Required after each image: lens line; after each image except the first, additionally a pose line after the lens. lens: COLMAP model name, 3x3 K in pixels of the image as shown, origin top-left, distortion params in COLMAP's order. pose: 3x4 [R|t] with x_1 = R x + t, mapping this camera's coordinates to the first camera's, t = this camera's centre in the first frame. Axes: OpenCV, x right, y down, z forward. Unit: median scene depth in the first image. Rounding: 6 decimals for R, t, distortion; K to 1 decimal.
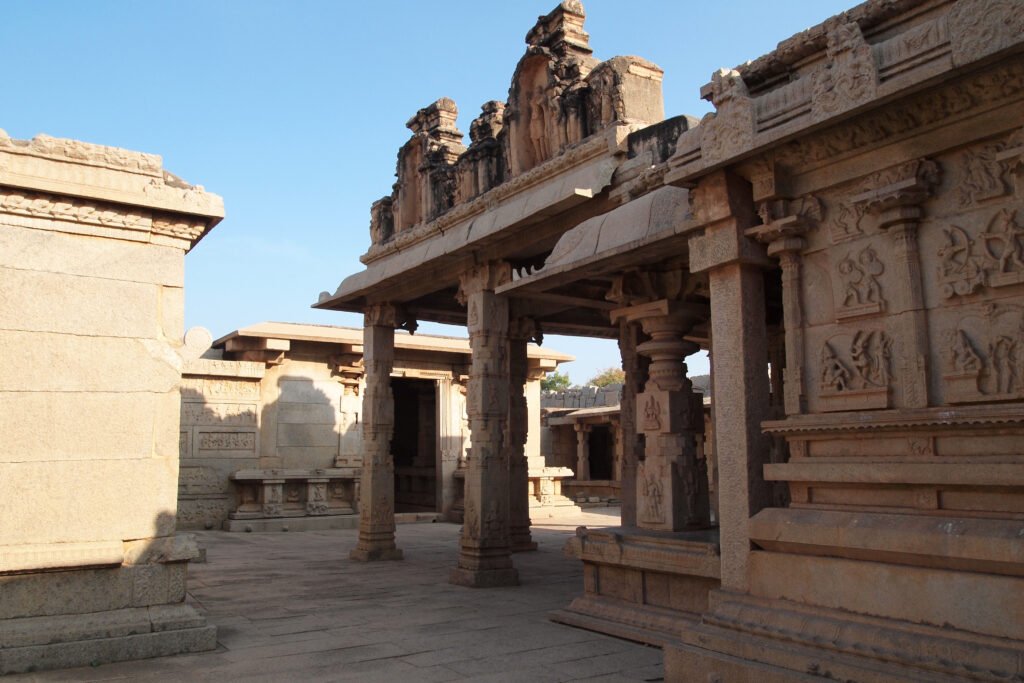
lens RADIAL K [[834.1, 0, 512.0], [0, 834.1, 341.5], [0, 0, 1]] dist [-0.052492, -0.002019]
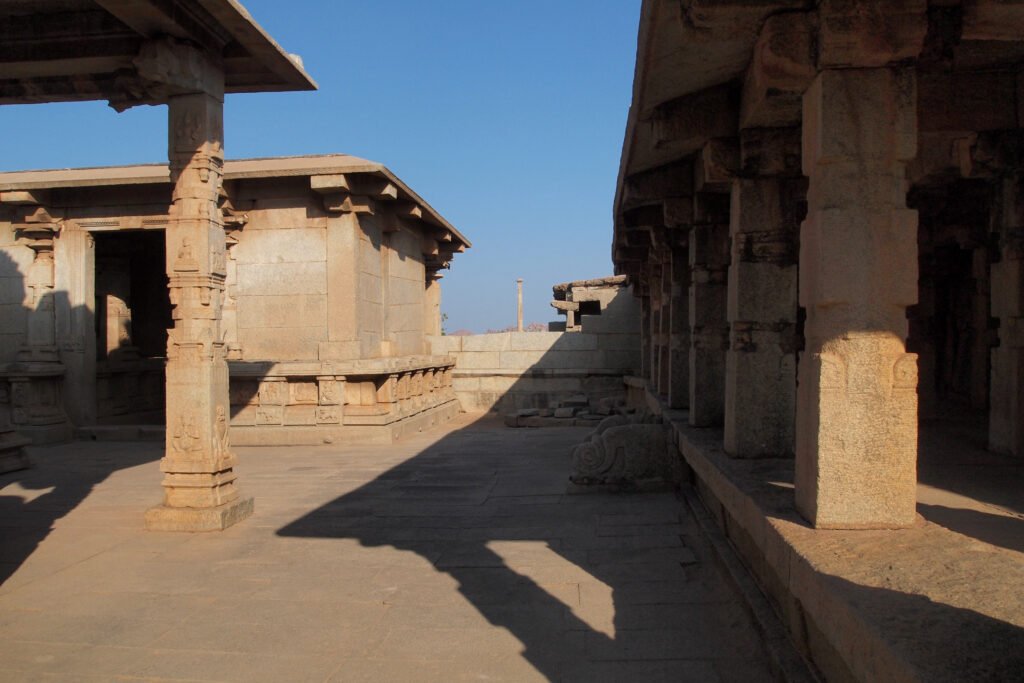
lens RADIAL K [[834.1, 0, 512.0], [0, 834.1, 341.5], [0, 0, 1]] dist [-0.052492, -0.002019]
pose [[0.767180, -0.012916, -0.641302, 0.571447], [0.102458, 0.989428, 0.102641, 0.100530], [0.633196, -0.144451, 0.760392, 0.701210]]
